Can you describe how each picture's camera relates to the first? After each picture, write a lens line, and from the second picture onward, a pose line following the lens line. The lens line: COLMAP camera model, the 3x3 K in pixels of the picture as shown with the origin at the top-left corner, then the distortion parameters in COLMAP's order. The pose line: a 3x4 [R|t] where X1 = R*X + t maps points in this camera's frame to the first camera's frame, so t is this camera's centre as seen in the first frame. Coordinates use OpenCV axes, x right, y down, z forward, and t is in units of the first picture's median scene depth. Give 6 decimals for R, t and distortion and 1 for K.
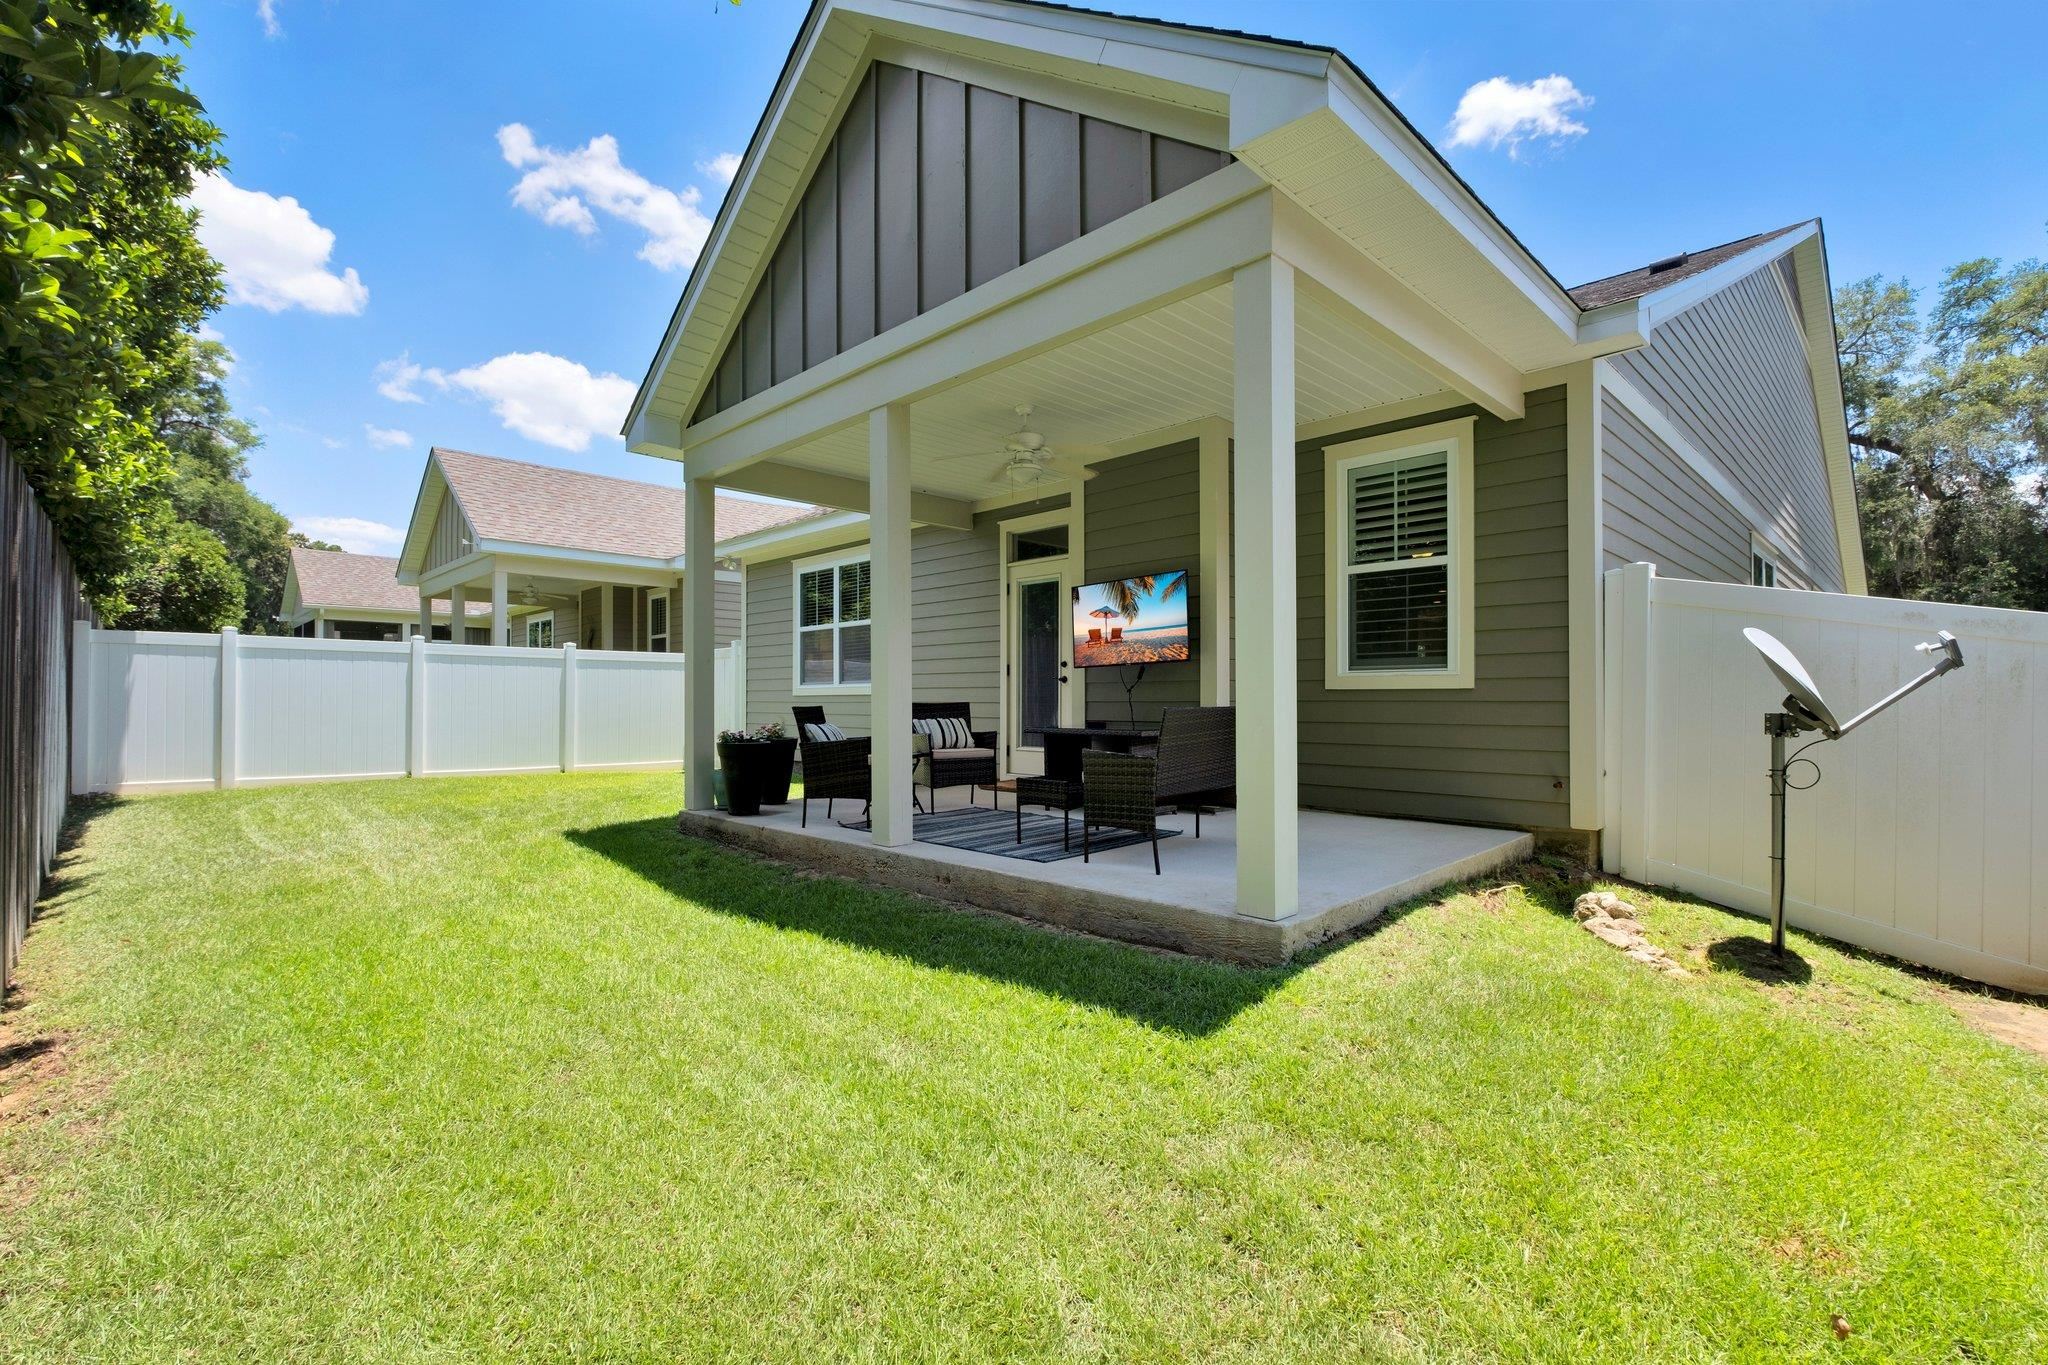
lens RADIAL K [[908.0, 0, 999.5], [0, 908.0, 674.8], [0, 0, 1]] dist [-0.005321, -0.000133]
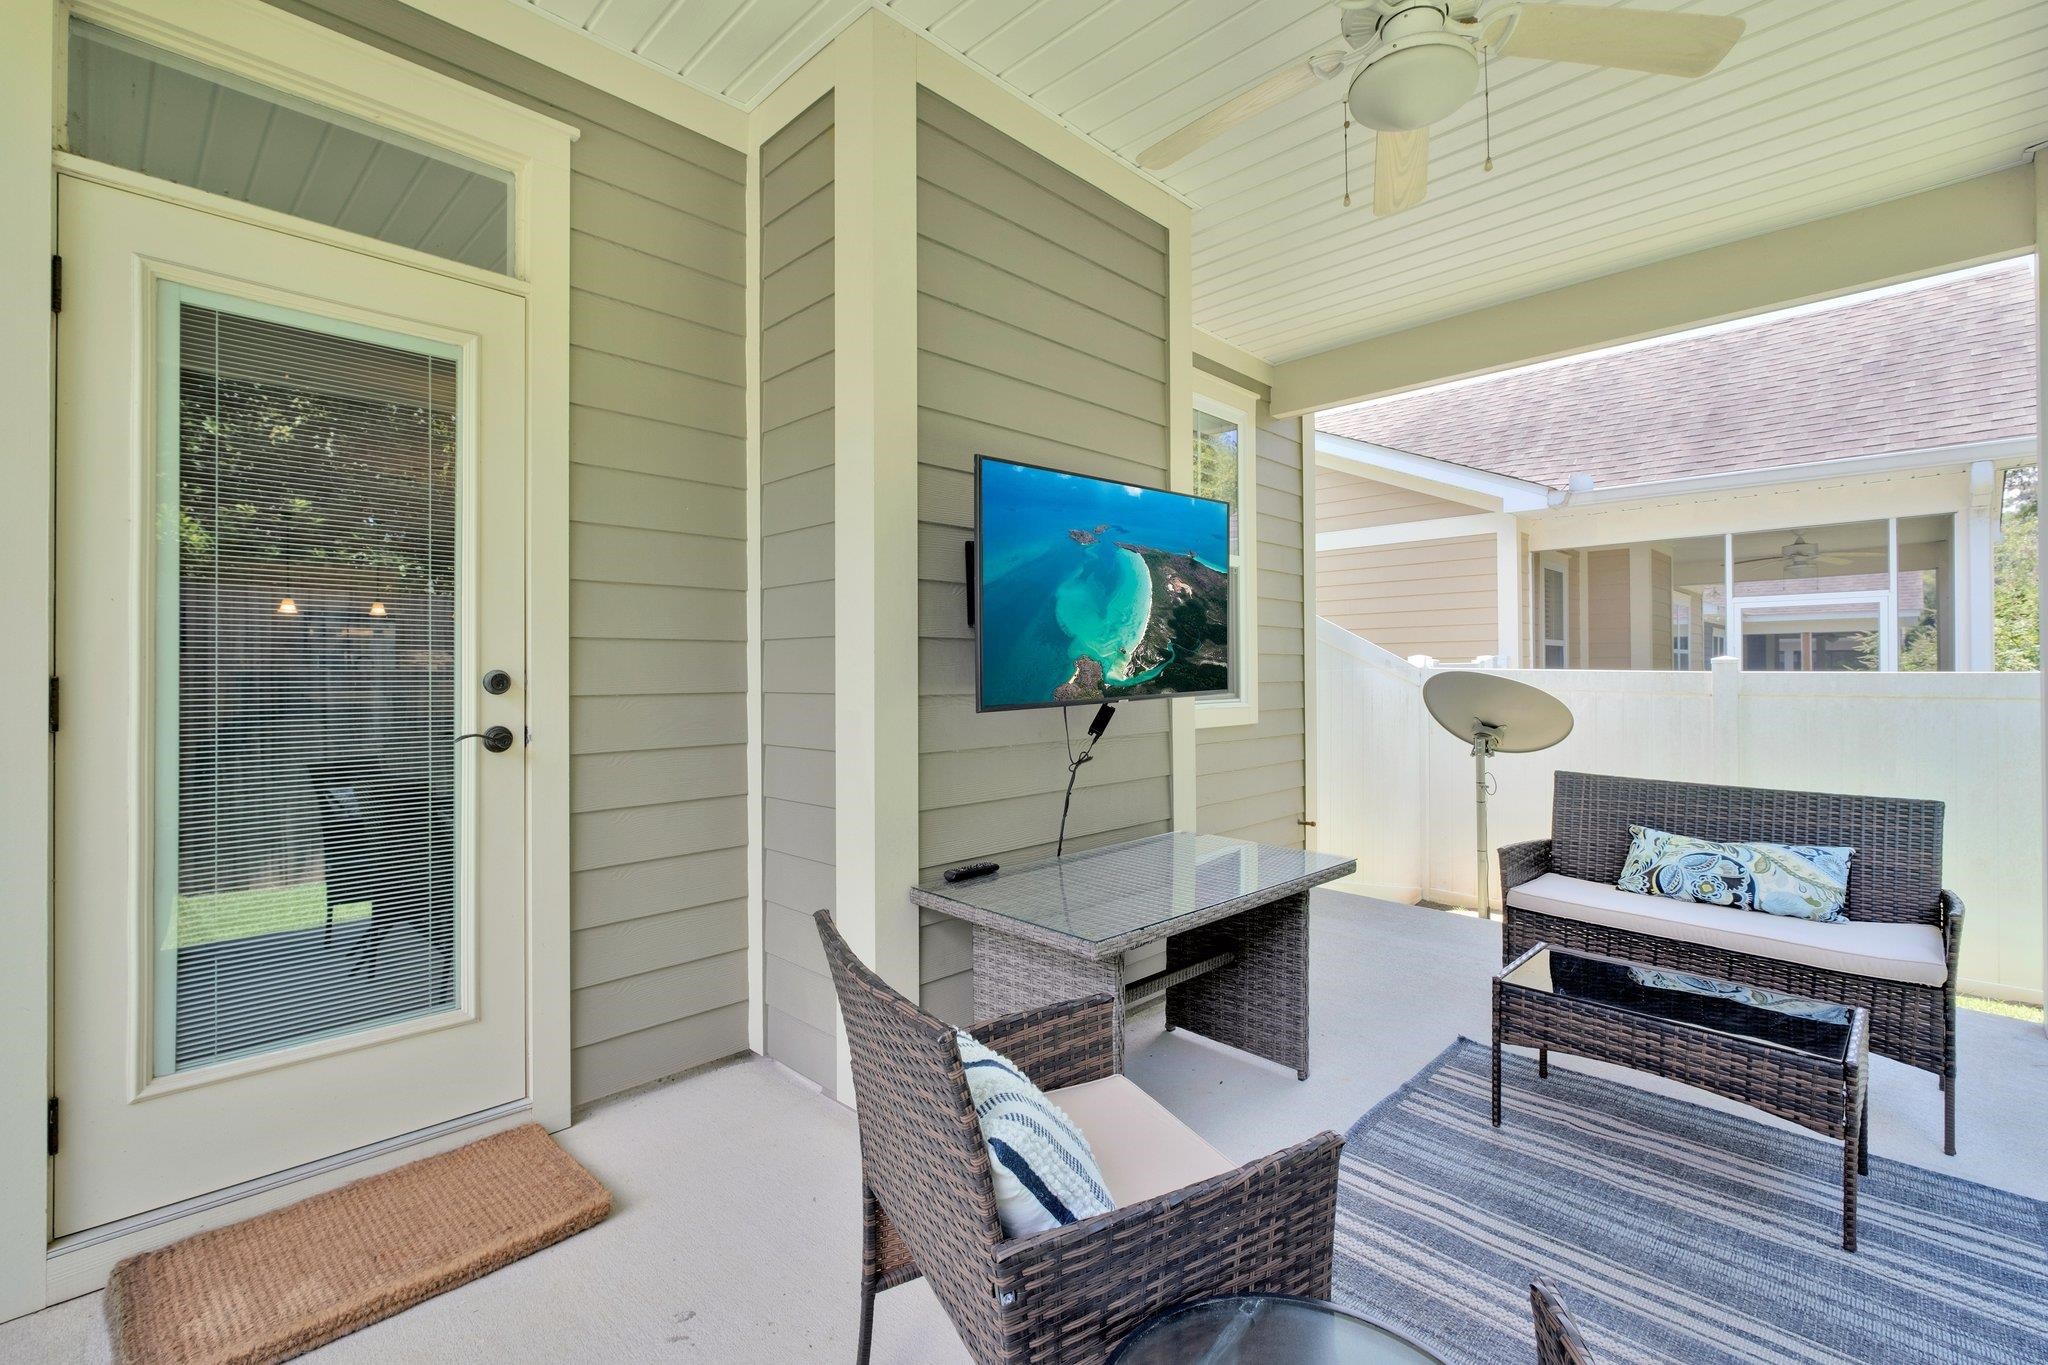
lens RADIAL K [[893.6, 0, 1021.7], [0, 893.6, 660.4], [0, 0, 1]] dist [-0.006140, -0.000188]
pose [[-0.020363, 0.011680, 0.999724, -0.235774], [-0.023674, 0.999646, -0.012161, -0.022346], [-0.999512, -0.023915, -0.020079, 1.012390]]
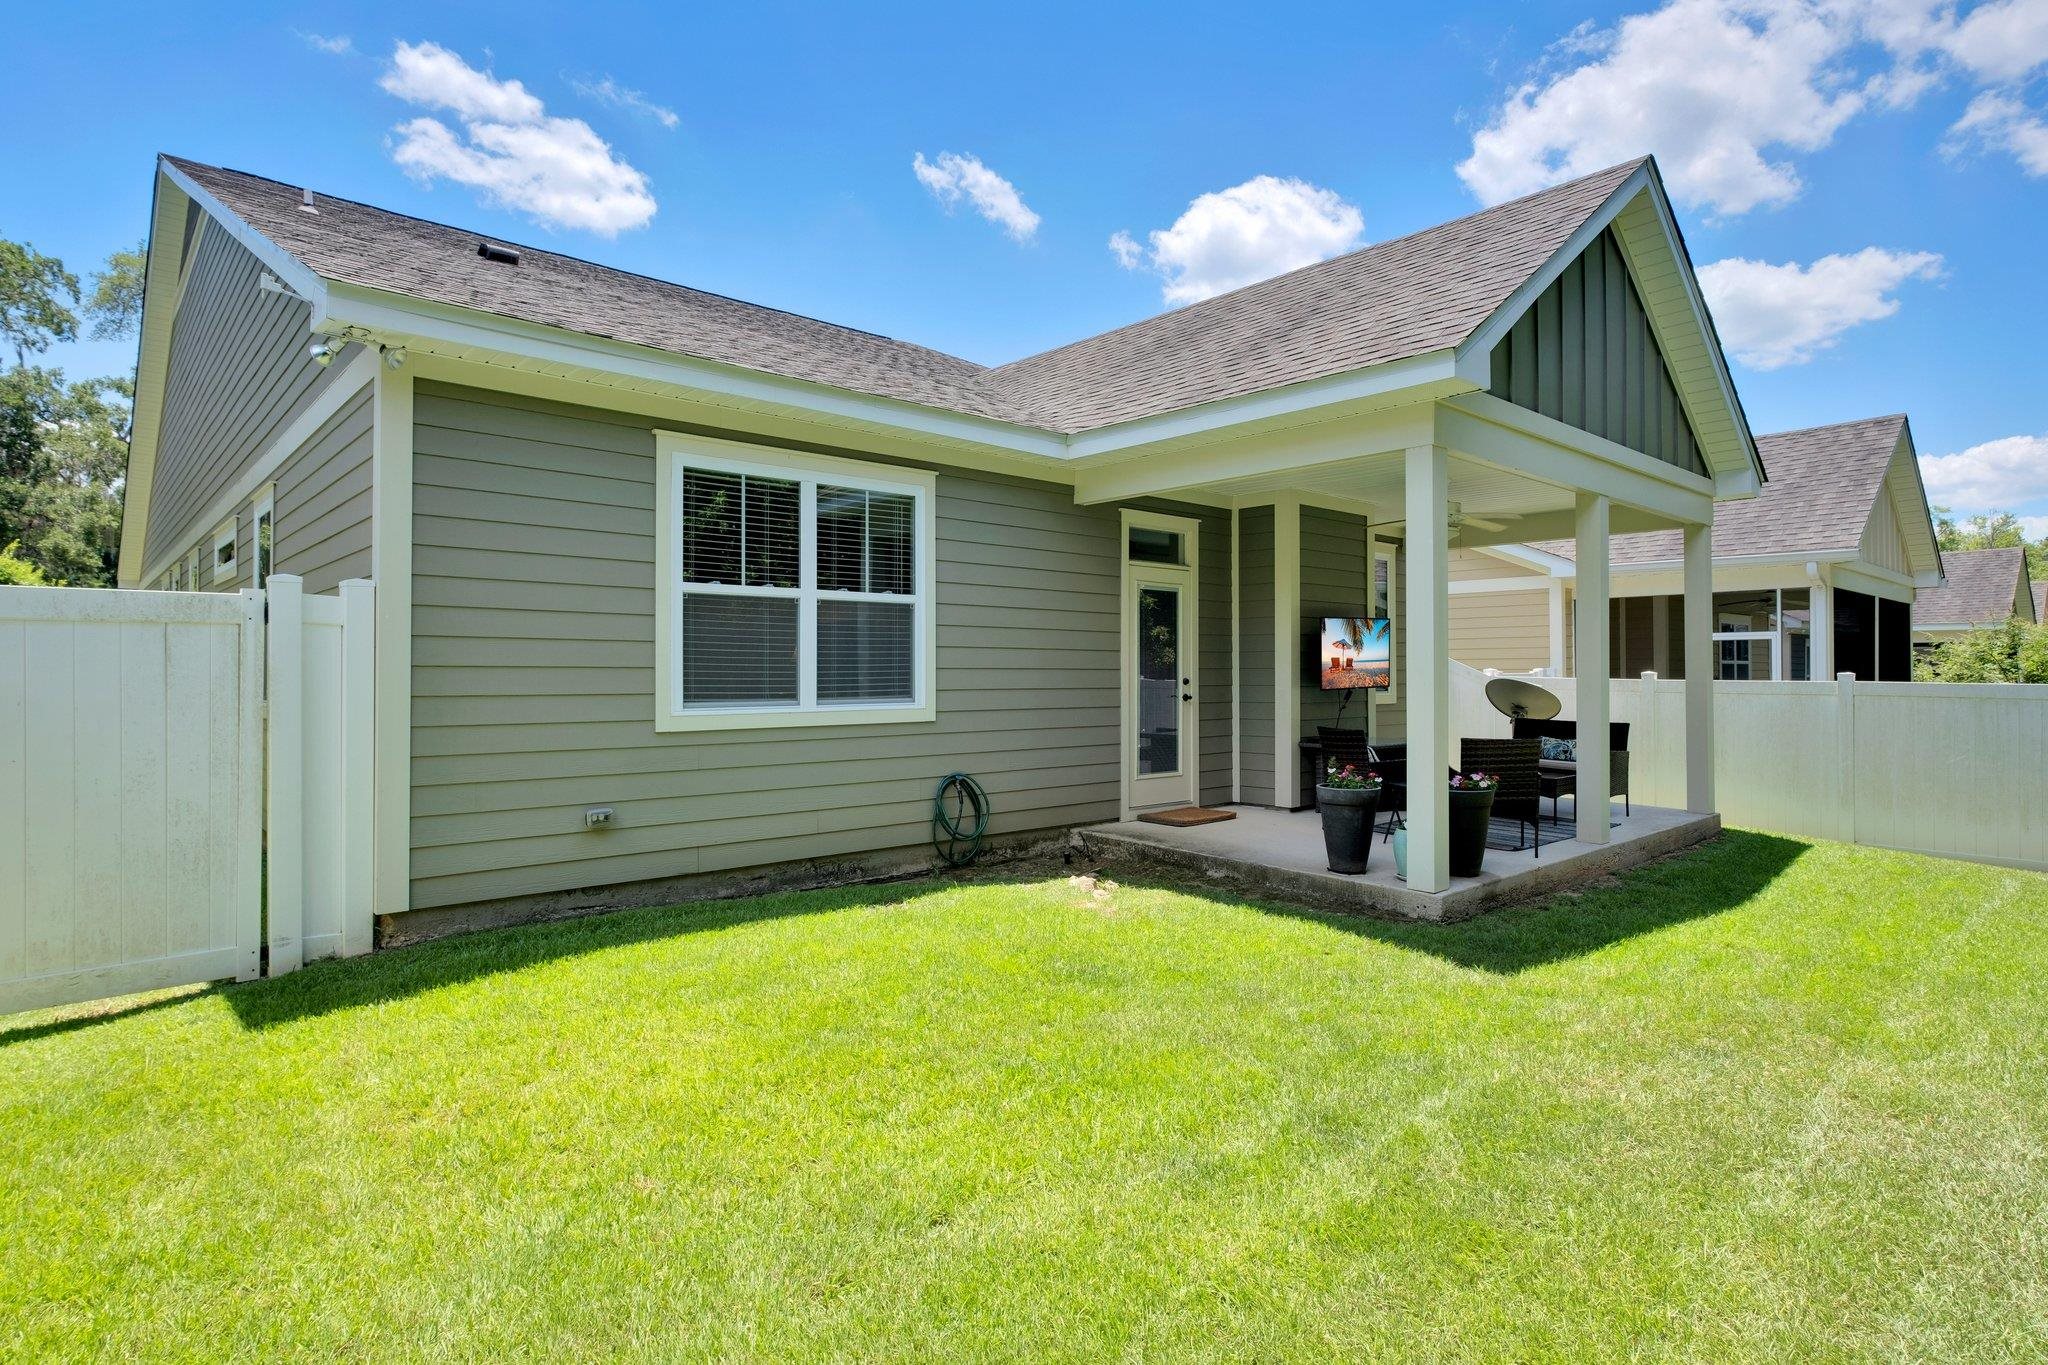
lens RADIAL K [[1075.8, 0, 1024.0], [0, 1075.8, 682.5], [0, 0, 1]] dist [0.001703, 0.000165]
pose [[0.031137, -0.006506, 0.999494, -1.284904], [-0.027188, 0.999603, 0.007354, -0.017238], [-0.999145, -0.027403, 0.030948, 1.355116]]
